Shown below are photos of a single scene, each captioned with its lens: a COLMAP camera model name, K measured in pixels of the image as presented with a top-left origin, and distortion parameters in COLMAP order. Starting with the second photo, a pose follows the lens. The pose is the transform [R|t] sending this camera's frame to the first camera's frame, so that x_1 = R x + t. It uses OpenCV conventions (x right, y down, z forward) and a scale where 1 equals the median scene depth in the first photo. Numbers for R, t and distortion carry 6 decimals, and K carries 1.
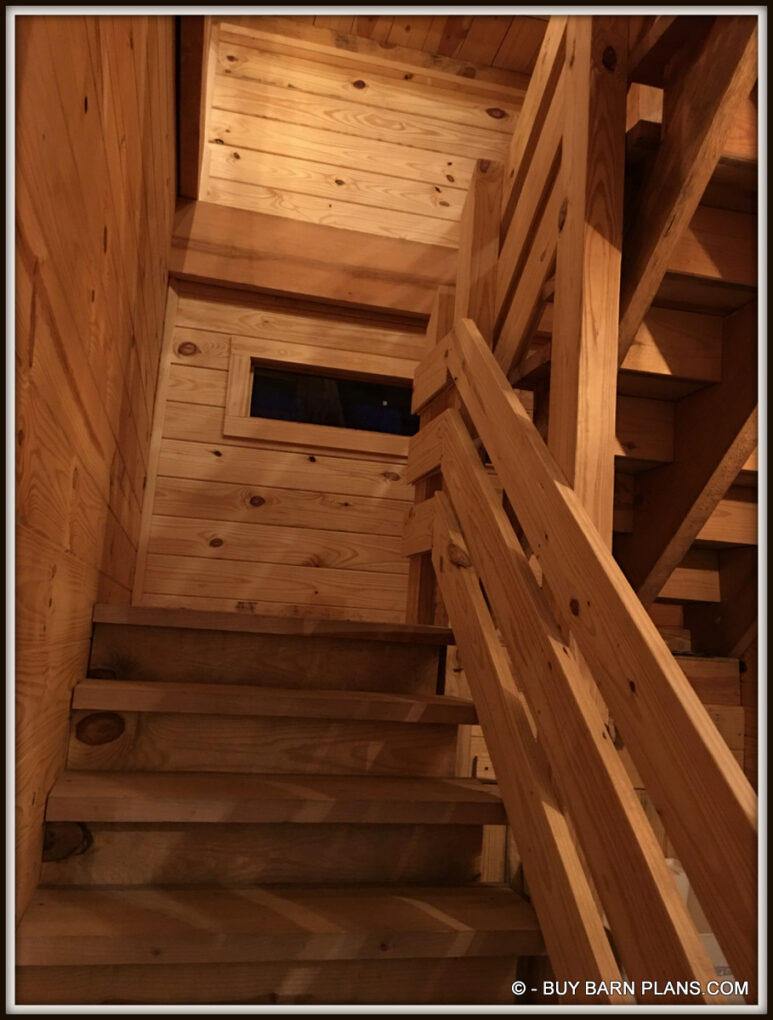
lens RADIAL K [[831.2, 0, 384.6], [0, 831.2, 489.7], [0, 0, 1]] dist [0.086158, -0.119814]
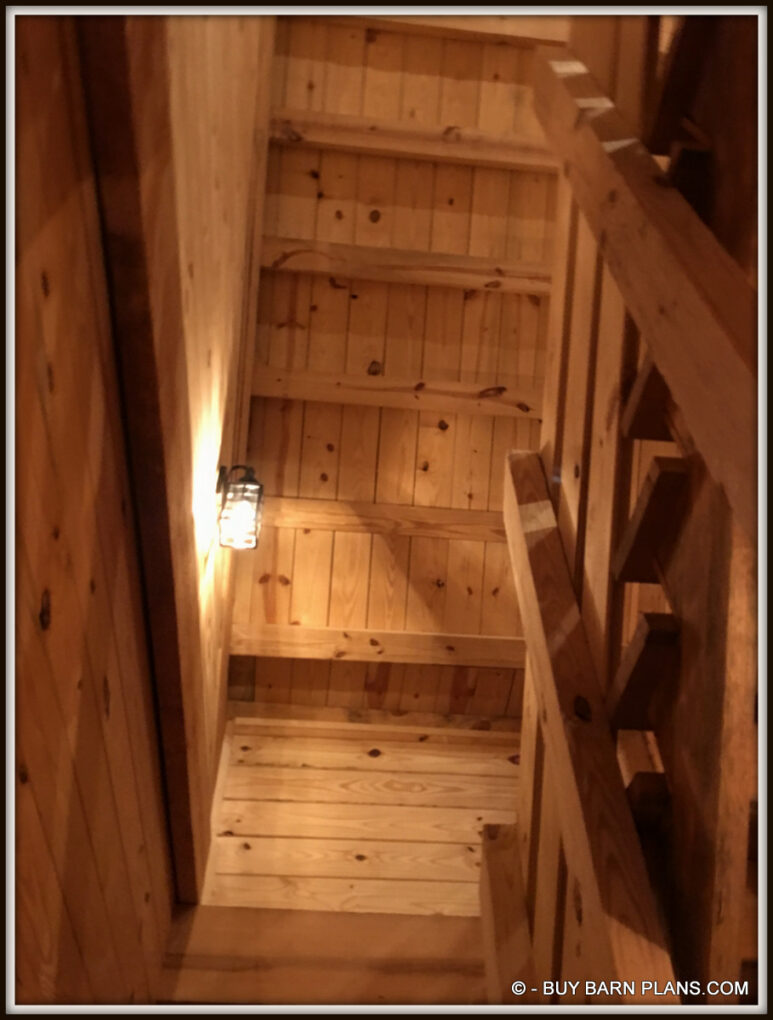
lens RADIAL K [[830.4, 0, 387.5], [0, 830.4, 516.4], [0, 0, 1]] dist [0.087955, -0.113033]
pose [[0.988487, -0.149616, -0.022555, 0.051536], [0.098798, 0.751141, -0.652707, -0.050108], [0.114597, 0.642963, 0.757275, 0.083780]]
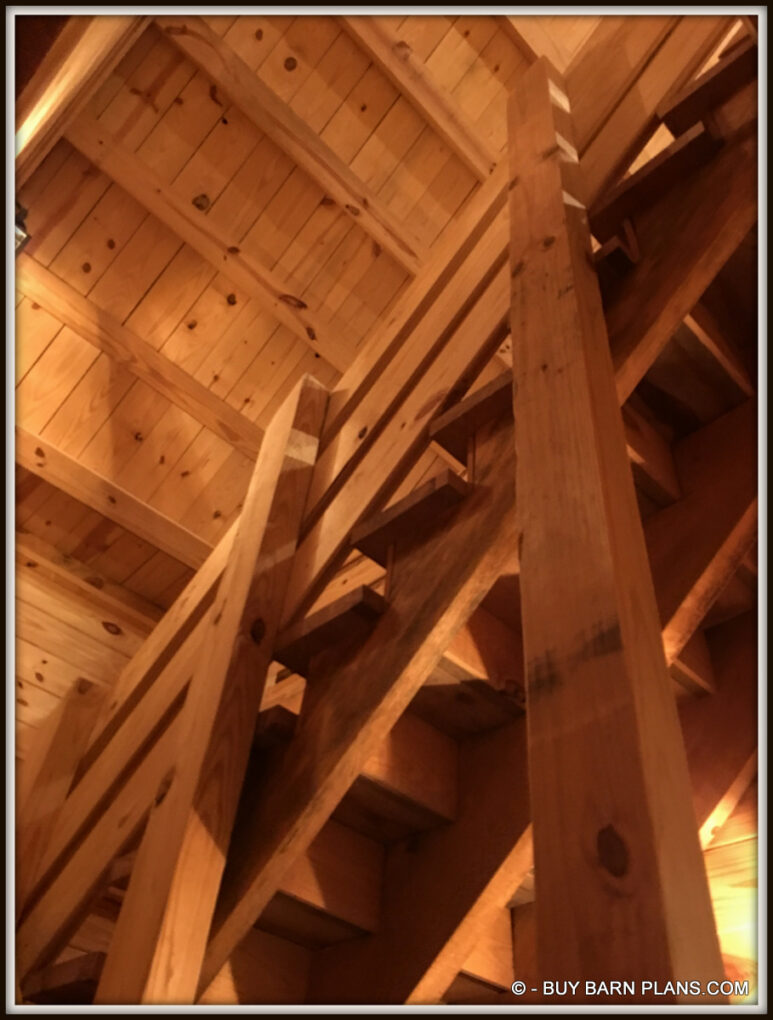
lens RADIAL K [[830.4, 0, 387.5], [0, 830.4, 516.4], [0, 0, 1]] dist [0.087955, -0.113033]
pose [[0.853598, 0.368585, 0.368124, 0.002297], [-0.108557, 0.817010, -0.566312, -0.050030], [-0.509495, 0.443441, 0.737411, 0.089159]]
